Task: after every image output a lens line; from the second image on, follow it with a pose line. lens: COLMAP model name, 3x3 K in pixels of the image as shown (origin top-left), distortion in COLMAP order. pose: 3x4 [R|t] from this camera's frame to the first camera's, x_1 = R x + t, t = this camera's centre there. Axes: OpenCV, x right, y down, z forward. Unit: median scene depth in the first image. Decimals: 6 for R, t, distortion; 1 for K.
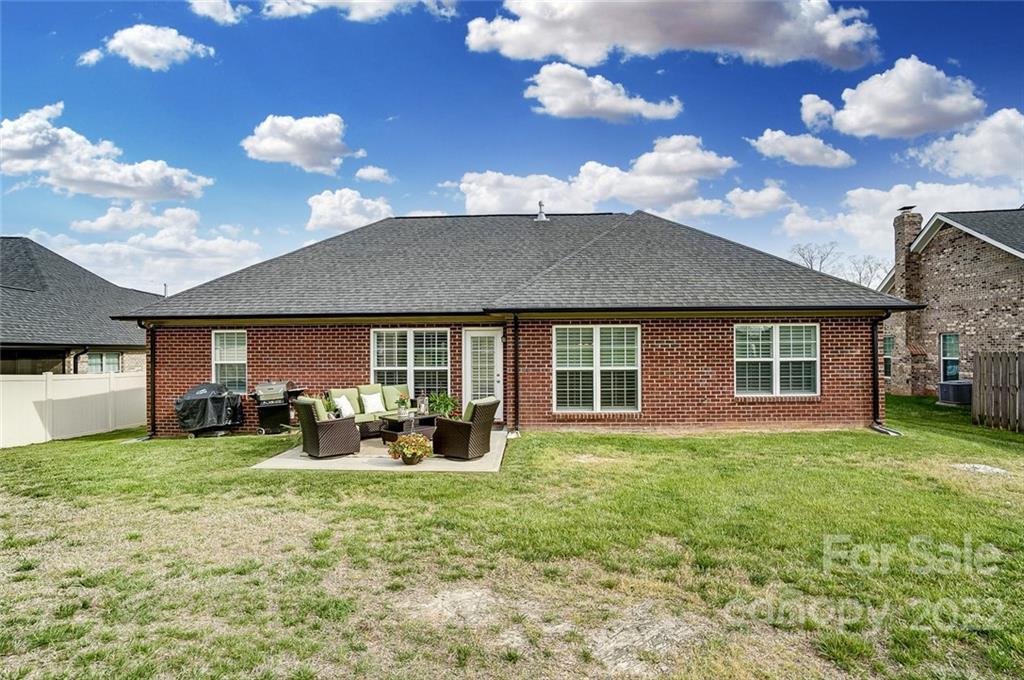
lens RADIAL K [[454.3, 0, 508.7], [0, 454.3, 342.8], [0, 0, 1]] dist [-0.055971, 0.019838]
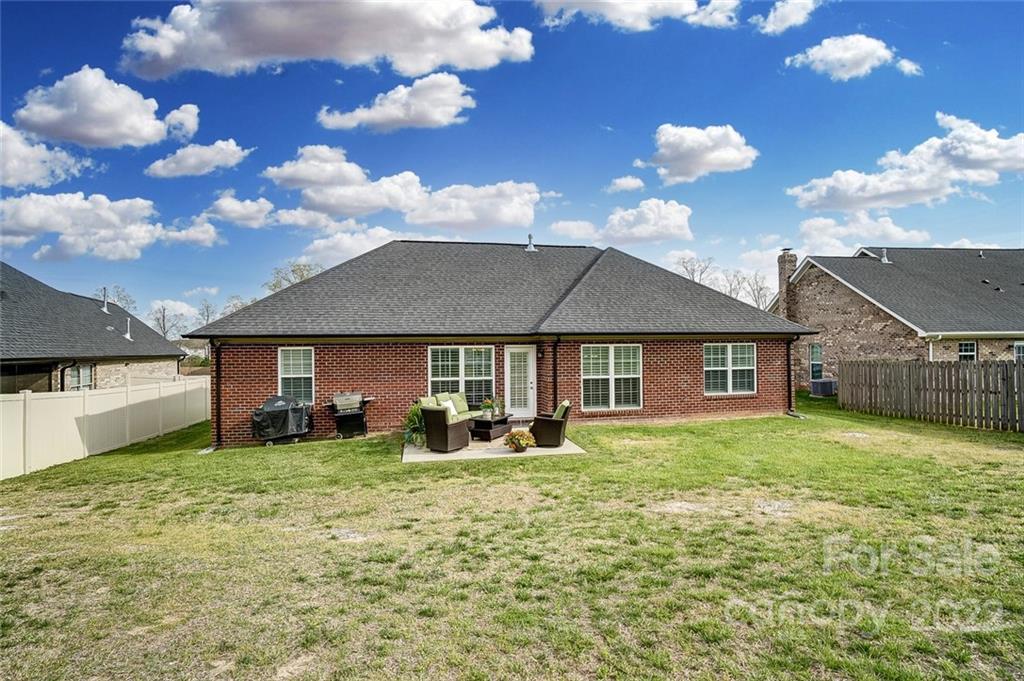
lens RADIAL K [[454.3, 0, 508.7], [0, 454.3, 343.3], [0, 0, 1]] dist [-0.055971, 0.019838]
pose [[0.974380, -0.000314, 0.224906, -0.402579], [0.000063, 0.999999, 0.001119, -0.043718], [-0.224907, -0.001076, 0.974380, -0.233323]]
